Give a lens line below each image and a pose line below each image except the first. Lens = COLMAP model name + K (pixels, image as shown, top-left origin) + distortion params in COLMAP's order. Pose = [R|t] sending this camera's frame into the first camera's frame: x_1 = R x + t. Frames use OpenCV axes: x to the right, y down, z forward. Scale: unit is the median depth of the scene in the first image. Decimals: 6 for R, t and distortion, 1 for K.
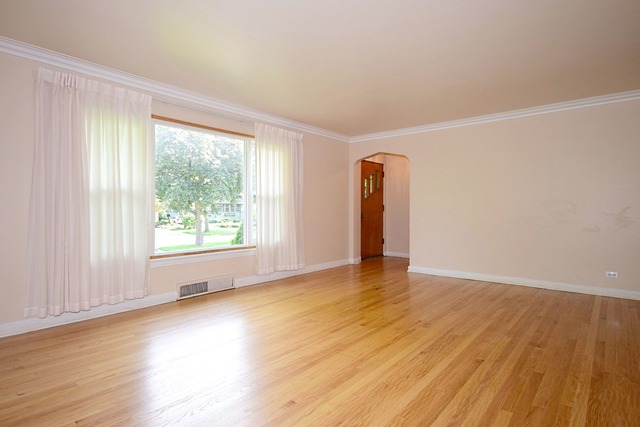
lens RADIAL K [[338.8, 0, 320.0], [0, 338.8, 213.5], [0, 0, 1]] dist [-0.002707, -0.001678]
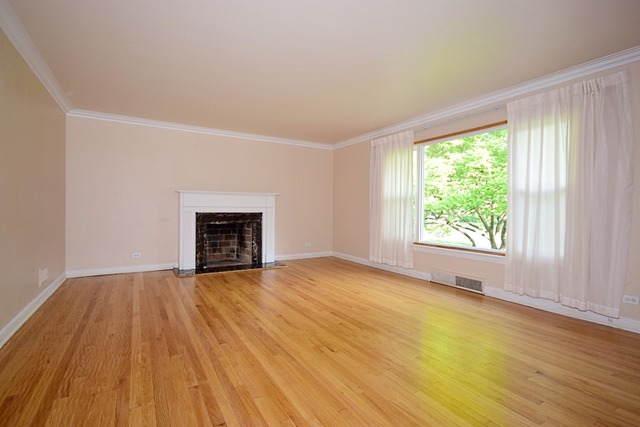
lens RADIAL K [[311.4, 0, 320.6], [0, 311.4, 211.3], [0, 0, 1]] dist [0.009398, 0.000195]
pose [[-0.322260, 0.003903, -0.946643, 1.073536], [-0.015426, 0.999837, 0.009374, -0.011569], [0.946525, 0.017623, -0.322148, 1.306223]]
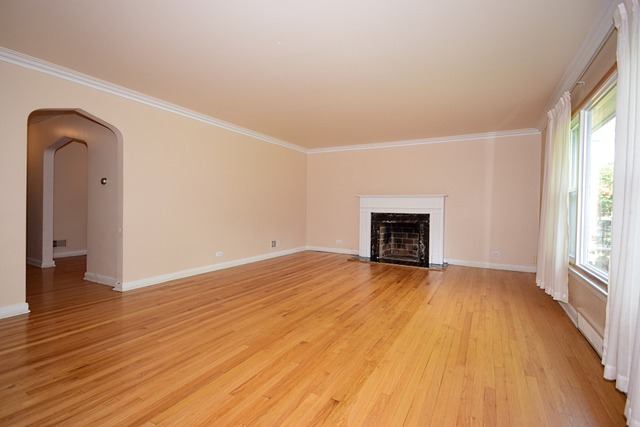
lens RADIAL K [[302.2, 0, 320.0], [0, 302.2, 213.5], [0, 0, 1]] dist [-0.001930, -0.000059]
pose [[-0.982608, -0.012065, -0.185299, 0.394240], [-0.017716, 0.999426, 0.028870, -0.025510], [0.184845, 0.031650, -0.982258, 2.093189]]
